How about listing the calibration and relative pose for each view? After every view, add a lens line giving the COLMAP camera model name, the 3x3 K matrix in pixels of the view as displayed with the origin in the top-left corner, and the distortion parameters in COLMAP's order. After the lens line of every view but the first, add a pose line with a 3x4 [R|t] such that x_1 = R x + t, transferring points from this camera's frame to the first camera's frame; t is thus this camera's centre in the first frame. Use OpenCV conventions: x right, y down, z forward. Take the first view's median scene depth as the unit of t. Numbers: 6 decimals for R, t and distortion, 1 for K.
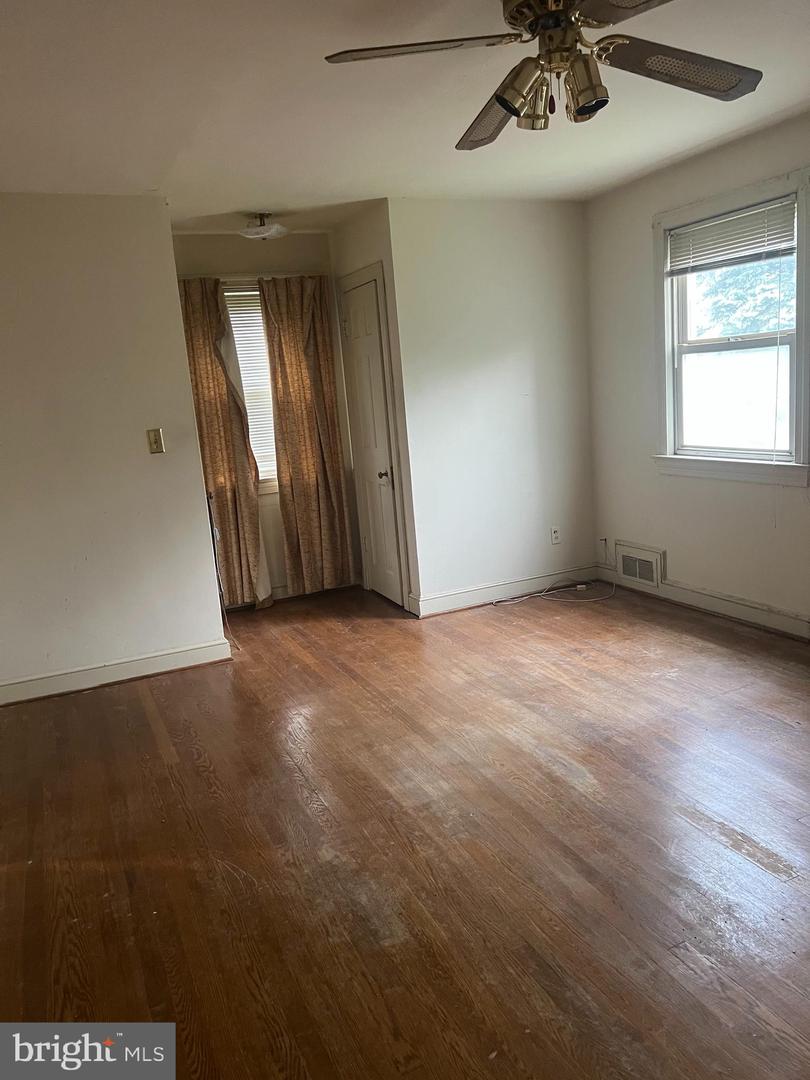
lens RADIAL K [[813.6, 0, 404.0], [0, 813.6, 538.9], [0, 0, 1]] dist [0.007029, -0.000919]
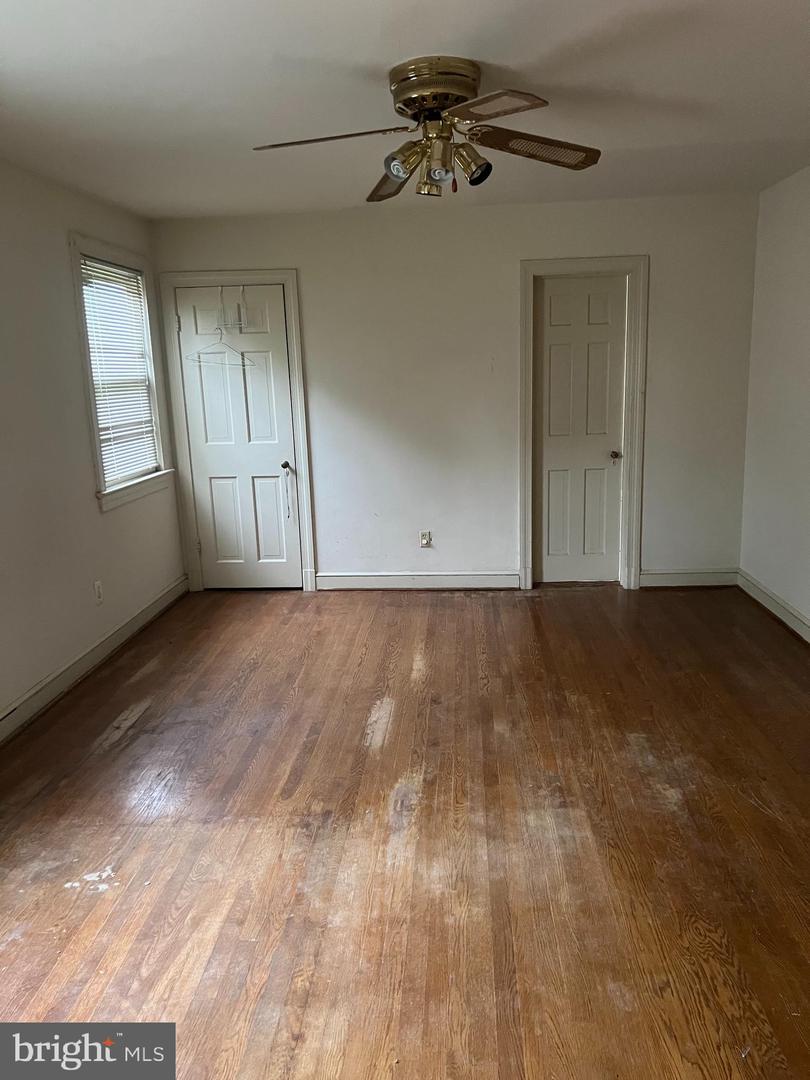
lens RADIAL K [[813.6, 0, 406.4], [0, 813.6, 542.3], [0, 0, 1]] dist [0.007029, -0.000919]
pose [[-0.877457, 0.011339, 0.479521, -0.262812], [0.191804, 0.924606, 0.329111, -0.310672], [-0.439636, 0.380755, -0.813477, 1.624645]]
